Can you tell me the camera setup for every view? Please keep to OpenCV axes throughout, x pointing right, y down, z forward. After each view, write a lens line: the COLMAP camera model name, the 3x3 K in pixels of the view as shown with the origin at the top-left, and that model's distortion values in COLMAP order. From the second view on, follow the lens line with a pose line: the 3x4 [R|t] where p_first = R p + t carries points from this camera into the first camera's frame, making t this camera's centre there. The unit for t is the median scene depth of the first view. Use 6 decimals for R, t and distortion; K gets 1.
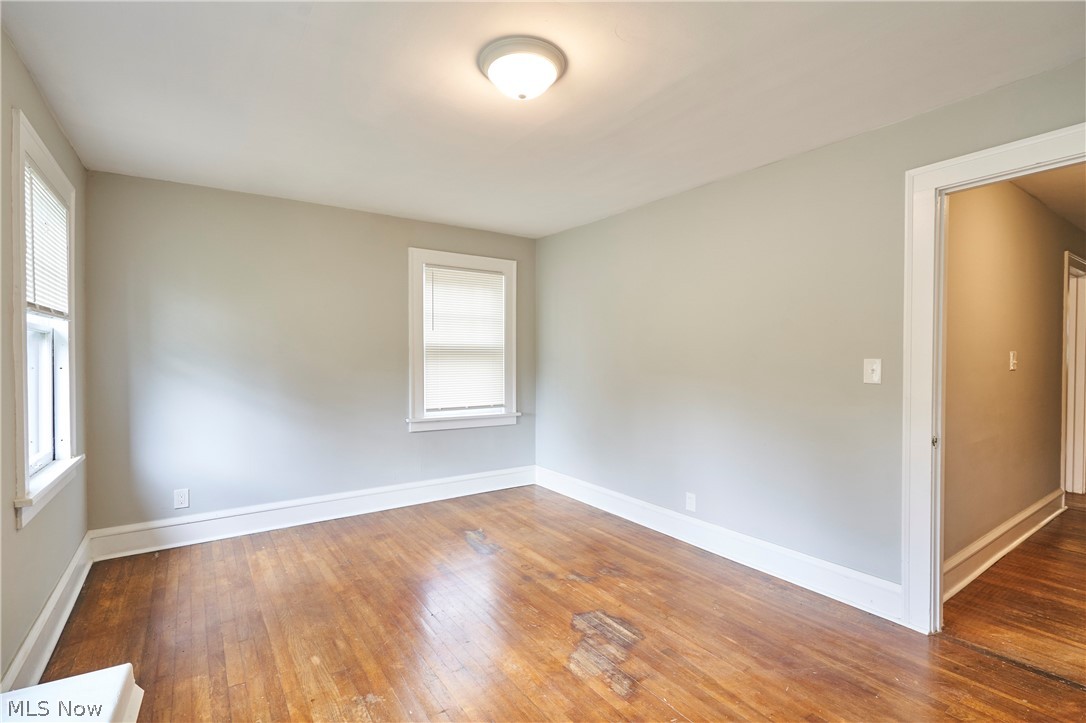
lens RADIAL K [[503.4, 0, 543.0], [0, 503.4, 361.5], [0, 0, 1]] dist [-0.002829, 0.000032]
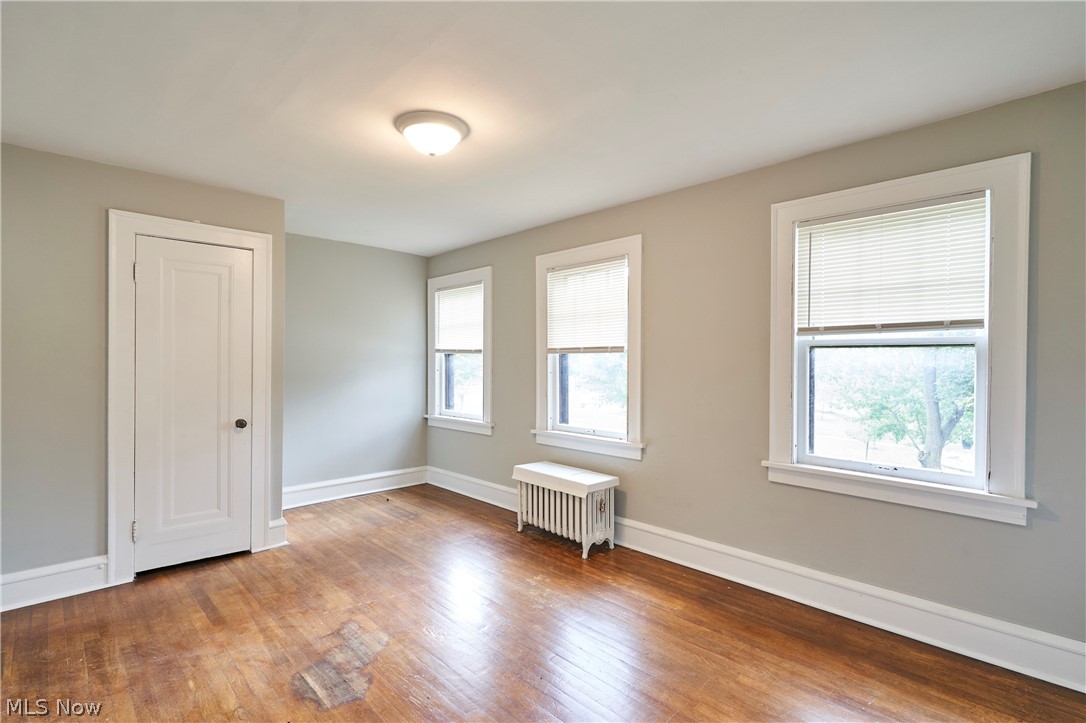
lens RADIAL K [[503.4, 0, 543.0], [0, 503.4, 361.5], [0, 0, 1]] dist [-0.002829, 0.000032]
pose [[-0.984890, -0.005908, -0.173079, -0.084672], [-0.007713, 0.999923, 0.009756, -0.032076], [0.173008, 0.010943, -0.984860, 2.022720]]
